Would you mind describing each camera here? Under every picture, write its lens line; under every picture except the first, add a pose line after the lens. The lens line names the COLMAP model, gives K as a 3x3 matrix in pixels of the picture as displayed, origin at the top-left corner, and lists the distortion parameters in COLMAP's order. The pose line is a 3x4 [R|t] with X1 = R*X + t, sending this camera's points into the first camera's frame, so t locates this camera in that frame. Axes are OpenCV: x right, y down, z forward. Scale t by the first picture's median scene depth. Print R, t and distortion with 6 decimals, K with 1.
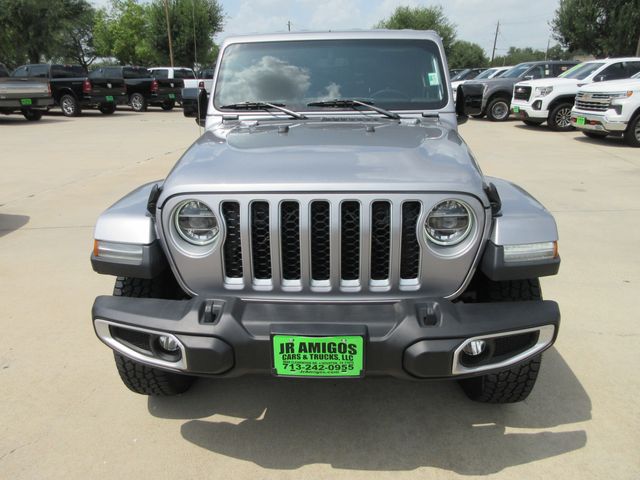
lens RADIAL K [[480.7, 0, 309.0], [0, 480.7, 238.8], [0, 0, 1]] dist [-0.004831, 0.008759]
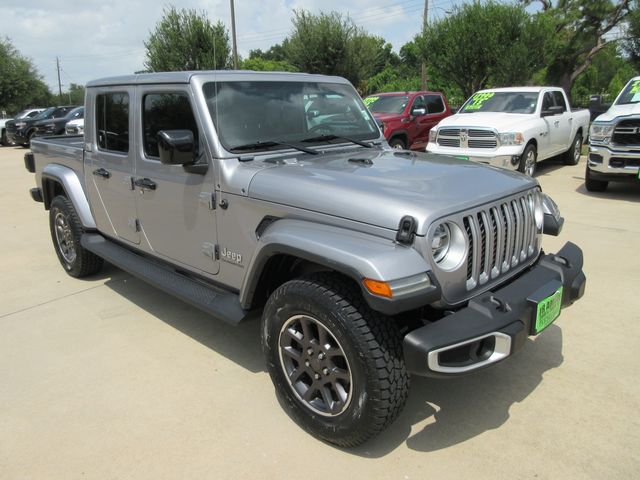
lens RADIAL K [[491.0, 0, 320.0], [0, 491.0, 240.0], [0, 0, 1]] dist [0.008699, 0.006504]
pose [[0.663607, -0.204529, 0.719579, -1.029279], [0.256902, 0.965707, 0.037568, -0.125517], [-0.702586, 0.159931, 0.693394, 0.322566]]
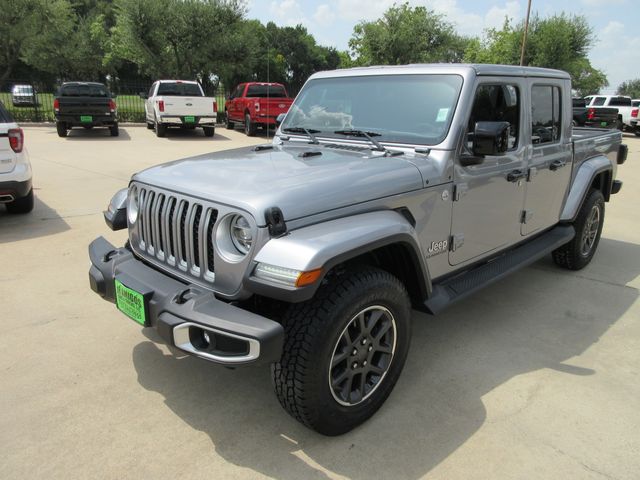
lens RADIAL K [[482.3, 0, 320.0], [0, 482.3, 240.0], [0, 0, 1]] dist [-0.003614, -0.001302]
pose [[0.743980, 0.206199, -0.635591, 0.955710], [-0.234932, 0.971185, 0.040076, -0.089448], [0.625540, 0.119505, 0.770985, 0.171951]]
